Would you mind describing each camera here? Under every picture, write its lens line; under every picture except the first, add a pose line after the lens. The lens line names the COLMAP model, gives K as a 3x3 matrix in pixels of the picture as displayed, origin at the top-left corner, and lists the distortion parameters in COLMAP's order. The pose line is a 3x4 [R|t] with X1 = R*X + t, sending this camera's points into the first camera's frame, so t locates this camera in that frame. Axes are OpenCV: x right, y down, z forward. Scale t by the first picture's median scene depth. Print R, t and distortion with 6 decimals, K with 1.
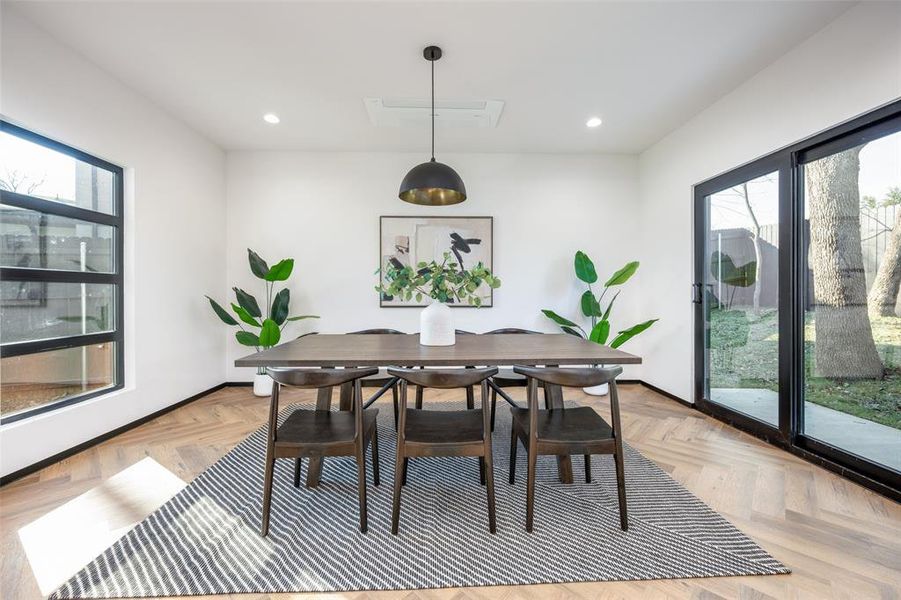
lens RADIAL K [[354.9, 0, 458.6], [0, 354.9, 292.7], [0, 0, 1]] dist [-0.001397, 0.000129]
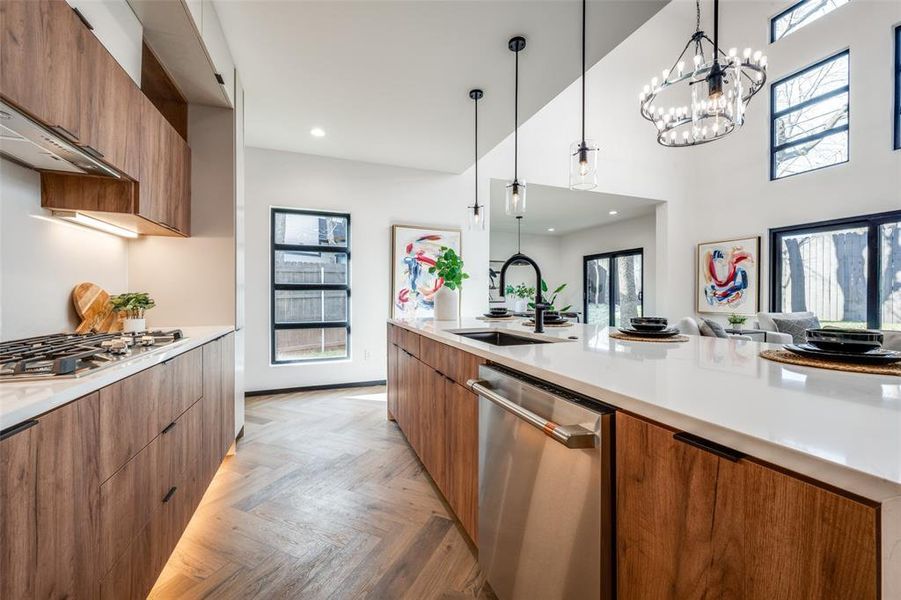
lens RADIAL K [[354.9, 0, 458.6], [0, 354.9, 292.7], [0, 0, 1]] dist [-0.001397, 0.000129]
pose [[0.940289, 0.003815, 0.340355, -0.954951], [-0.001058, 0.999965, -0.008286, 0.000113], [-0.340374, 0.007431, 0.940261, -1.008999]]
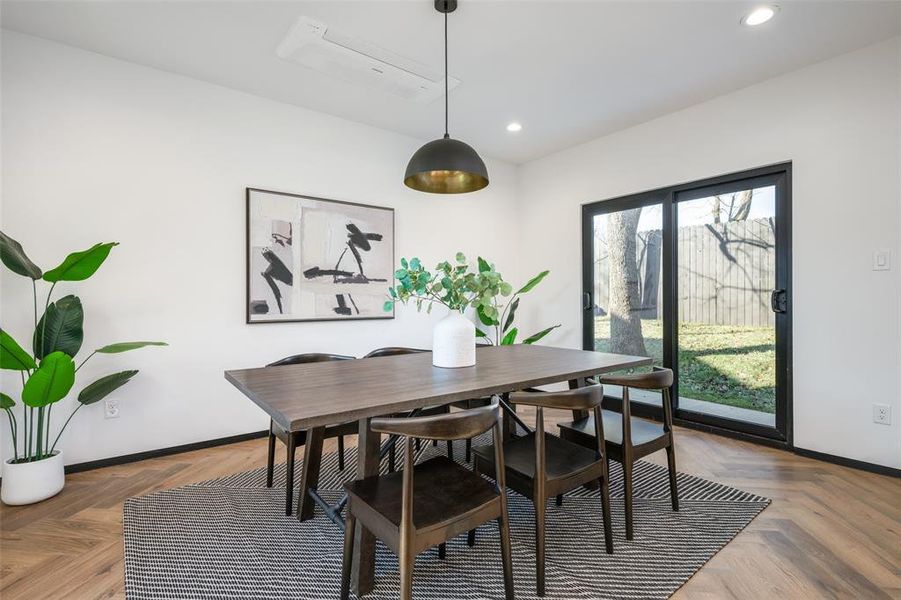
lens RADIAL K [[420.0, 0, 450.5], [0, 420.0, 300.0], [0, 0, 1]] dist [-0.001762, -0.000227]
pose [[0.817607, -0.002540, 0.575771, -0.365727], [0.002971, 0.999996, 0.000192, -0.002456], [-0.575769, 0.001553, 0.817611, 0.130496]]
